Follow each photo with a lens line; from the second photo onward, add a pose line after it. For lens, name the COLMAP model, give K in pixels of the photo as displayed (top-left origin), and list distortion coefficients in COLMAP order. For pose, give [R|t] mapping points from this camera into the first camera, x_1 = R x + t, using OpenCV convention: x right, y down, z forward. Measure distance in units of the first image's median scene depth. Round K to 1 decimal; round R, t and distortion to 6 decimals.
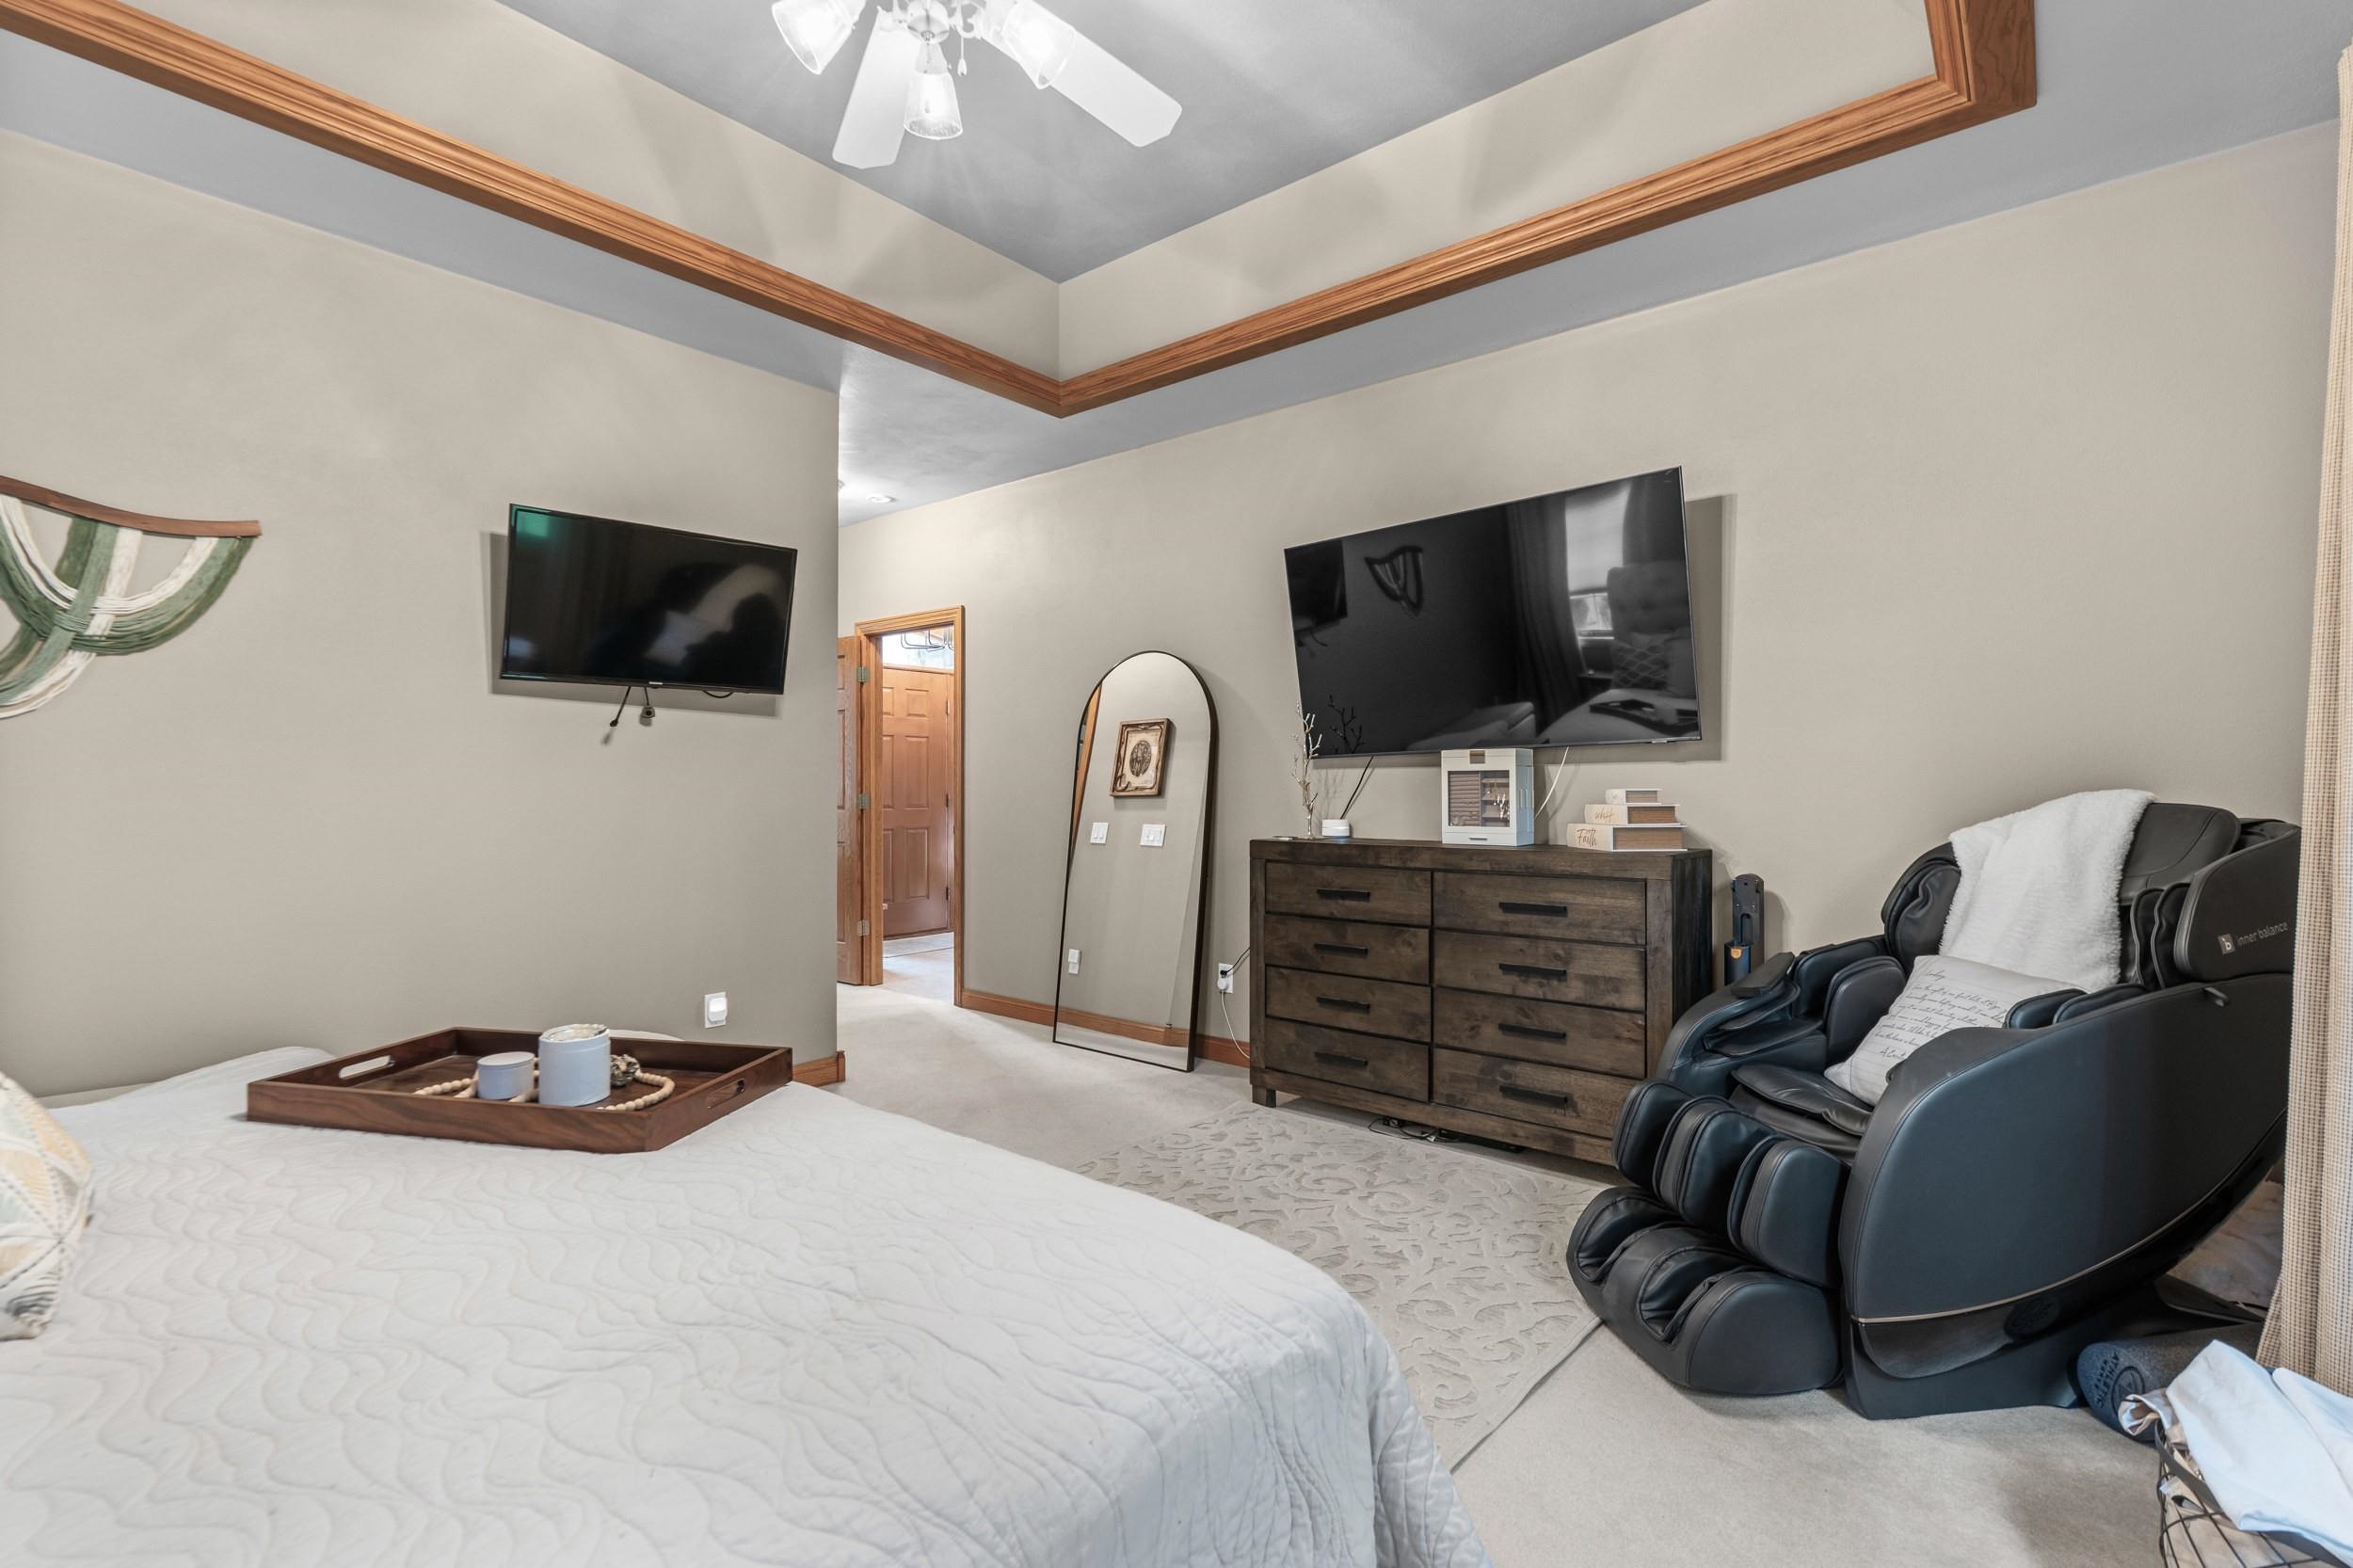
lens RADIAL K [[1067.5, 0, 1159.5], [0, 1067.5, 779.0], [0, 0, 1]] dist [-0.006295, 0.001401]
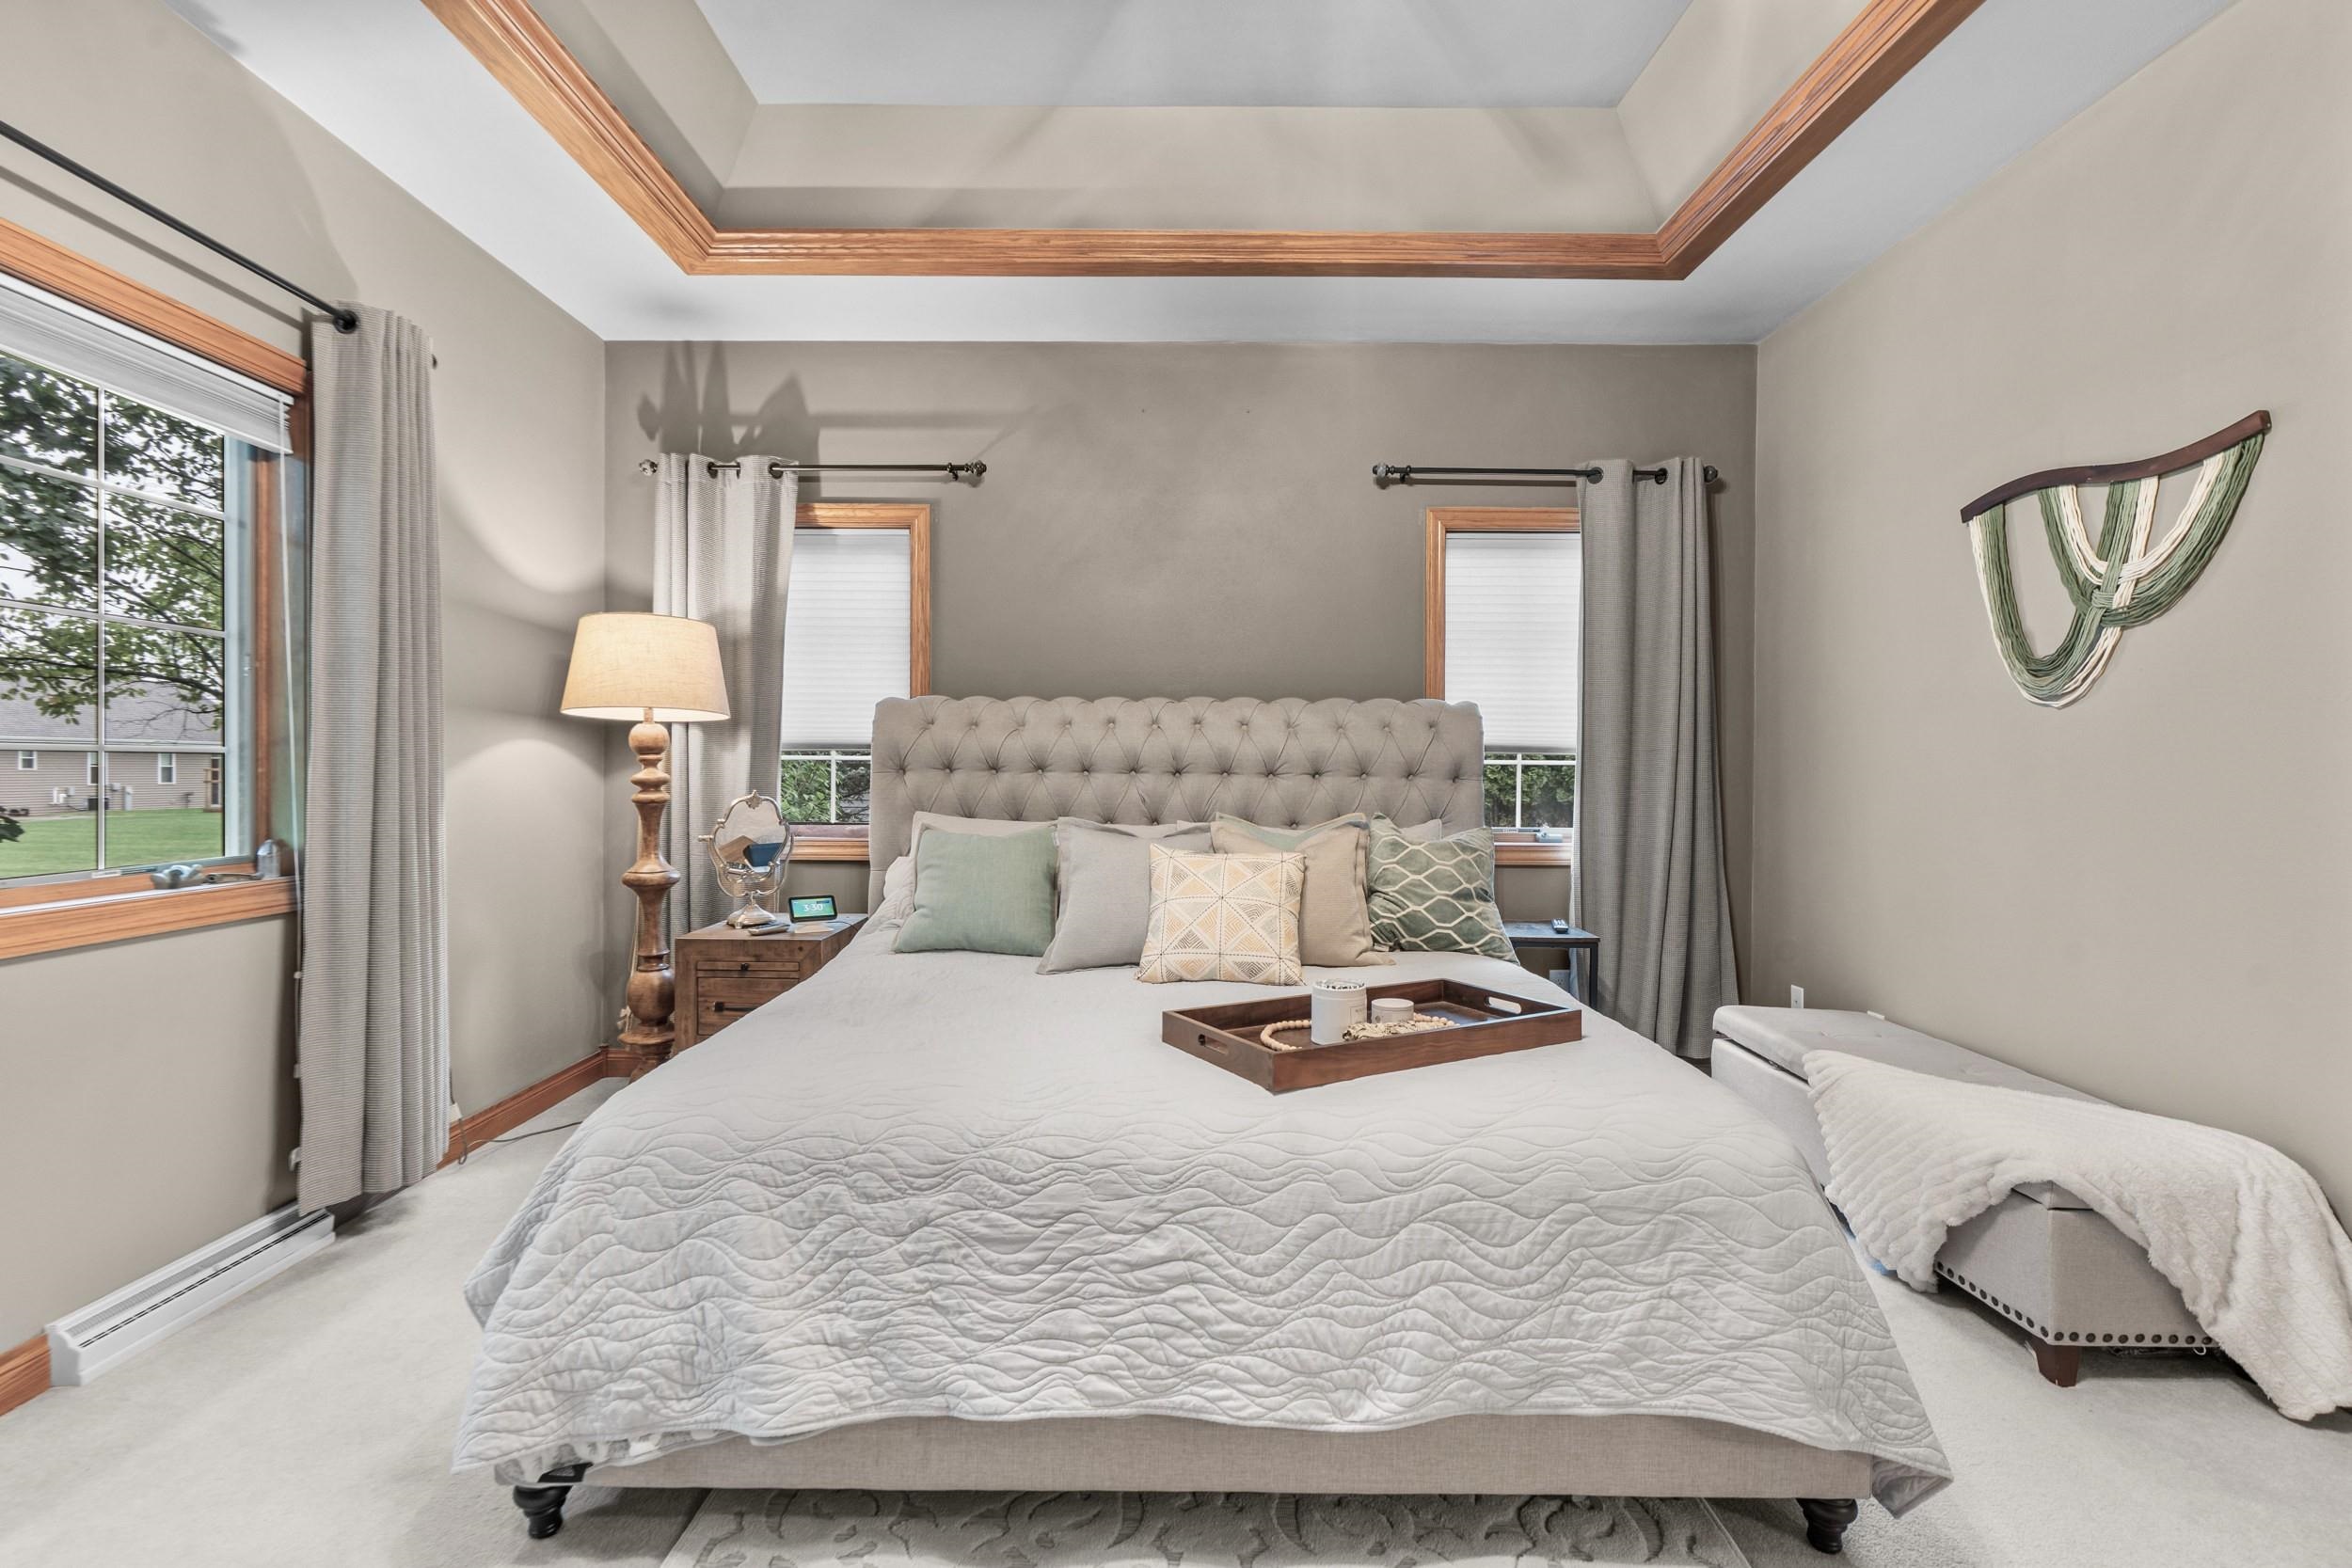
lens RADIAL K [[1066.9, 0, 1159.0], [0, 1066.9, 779.0], [0, 0, 1]] dist [-0.006295, 0.001401]
pose [[-0.768891, 0.004100, -0.639367, 0.209990], [-0.001924, 0.999960, 0.008726, 0.004775], [0.639377, 0.007940, -0.768852, 1.172381]]
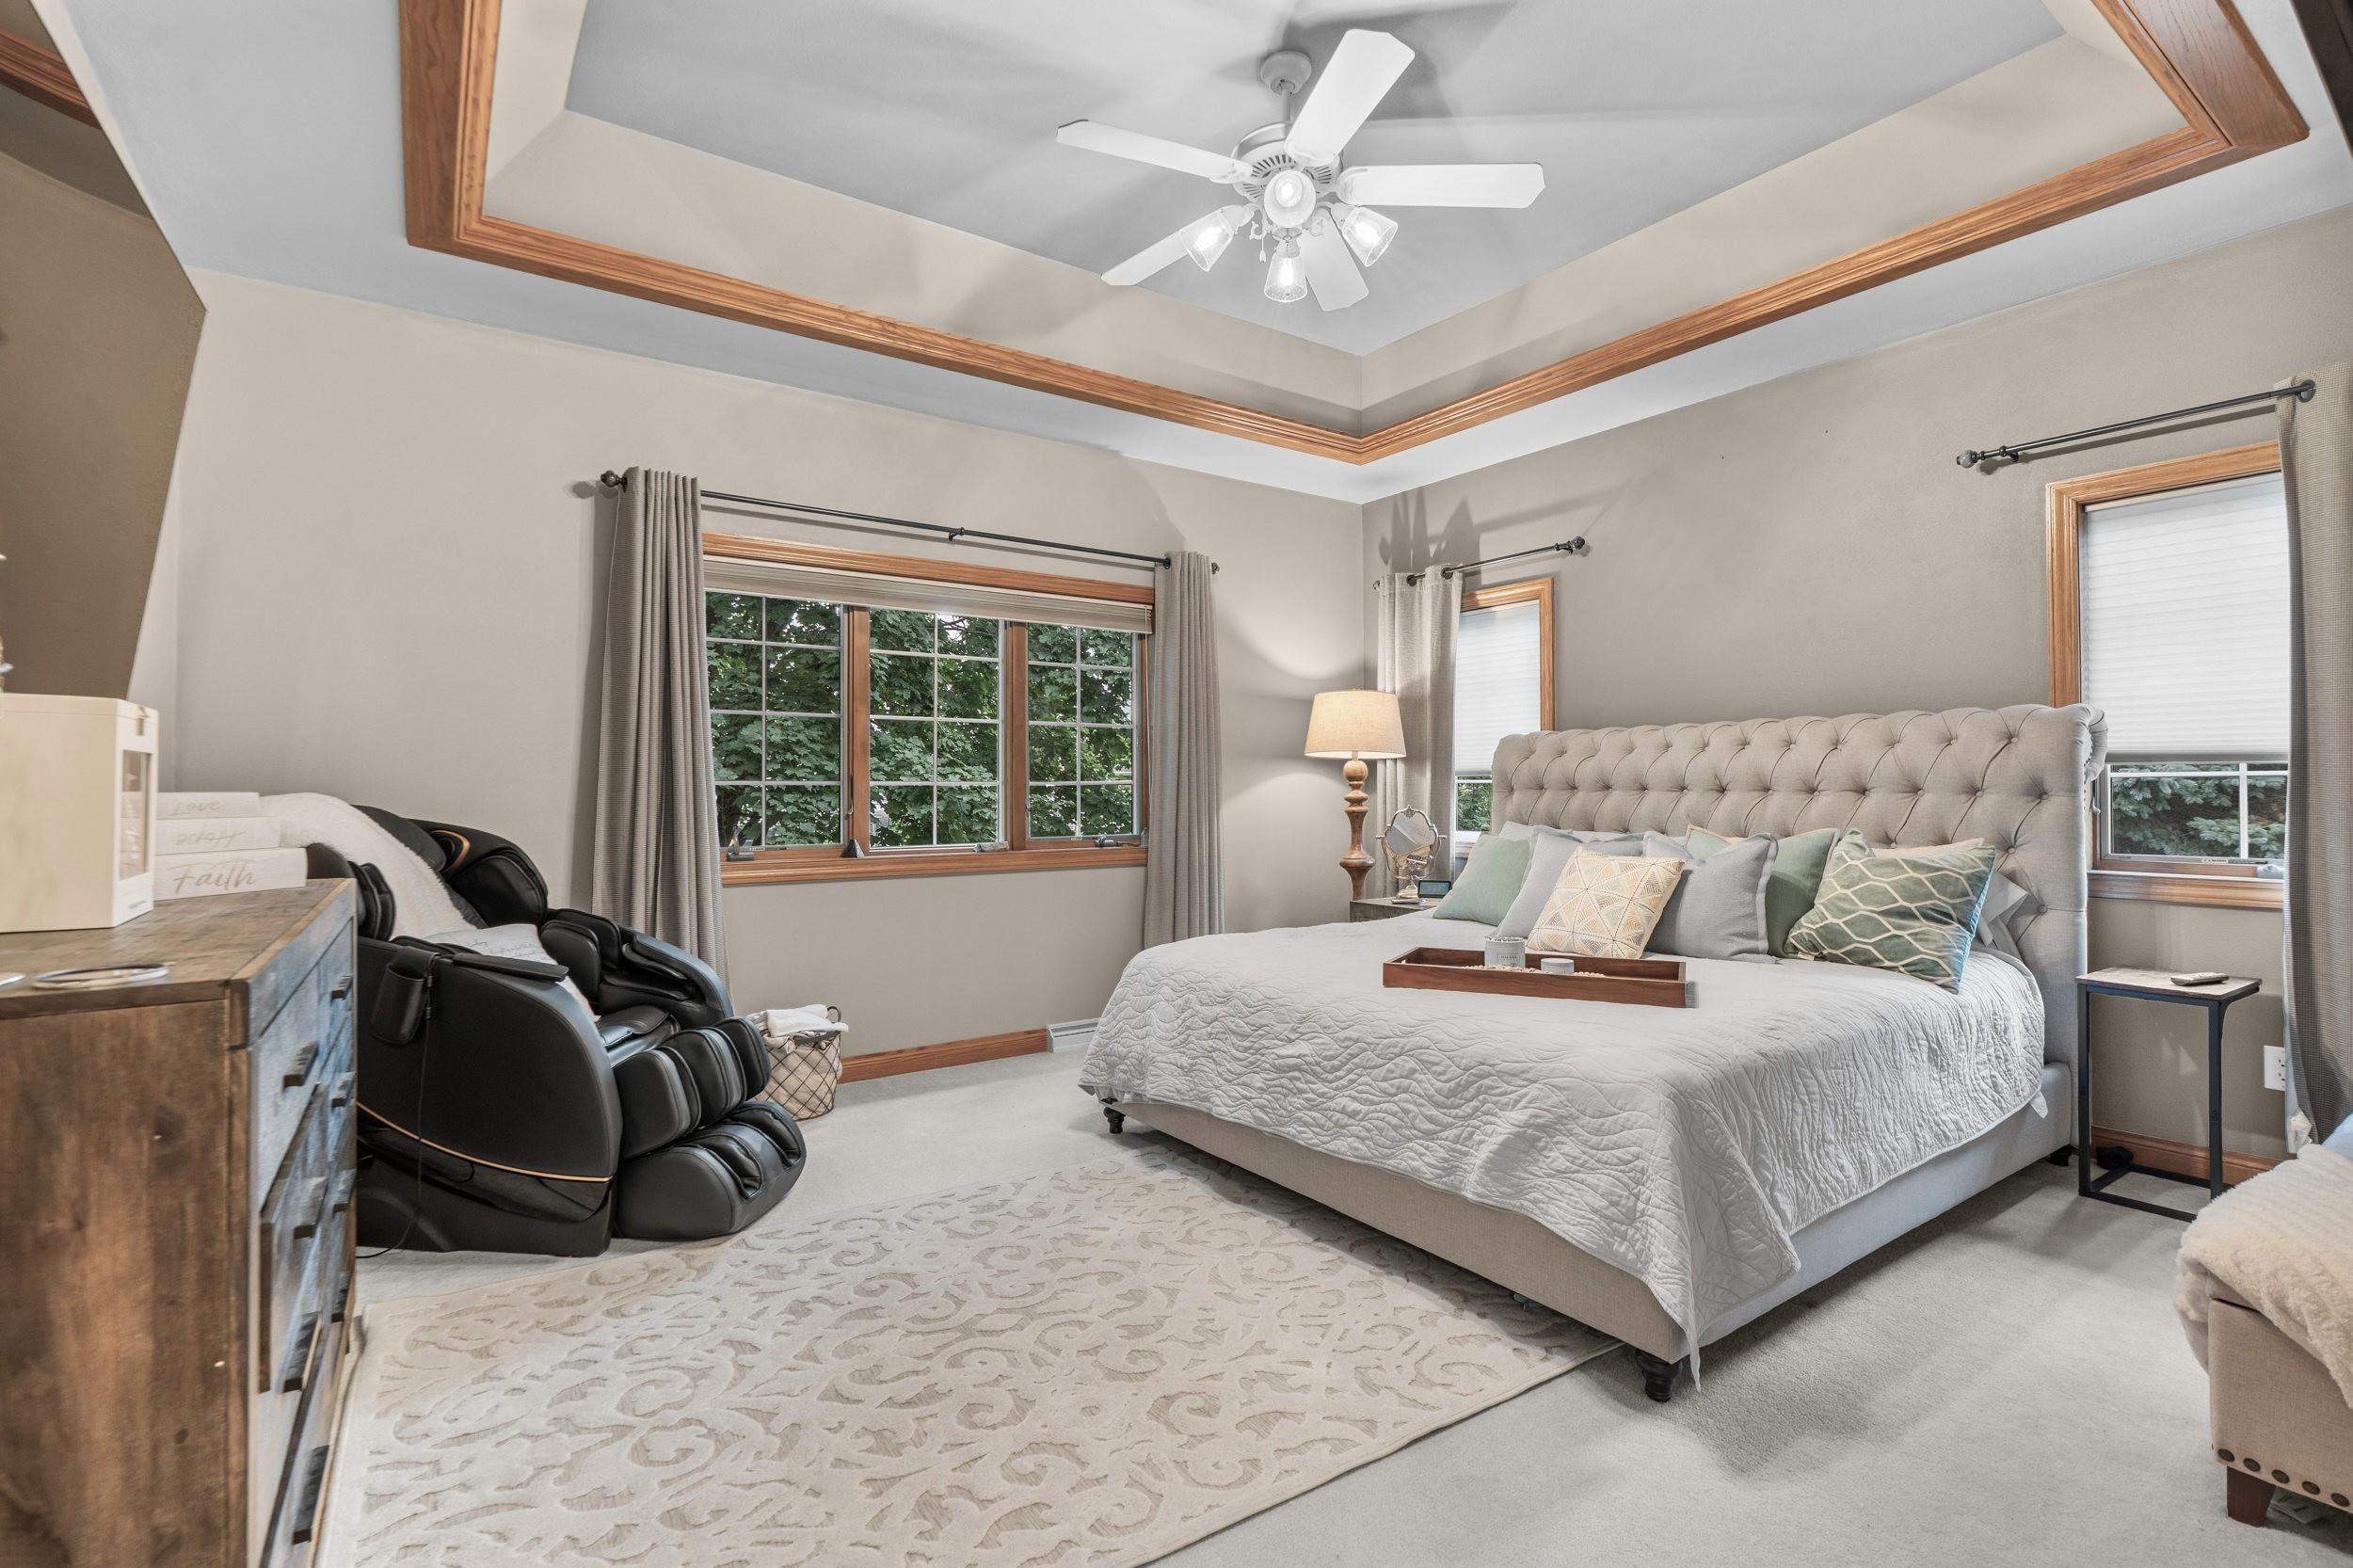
lens RADIAL K [[1067.5, 0, 1159.5], [0, 1067.5, 779.0], [0, 0, 1]] dist [-0.006295, 0.001401]
pose [[-0.965277, 0.007038, 0.261132, -0.312602], [0.003074, 0.999874, -0.015584, 0.013277], [-0.261209, -0.014240, -0.965177, 1.777579]]
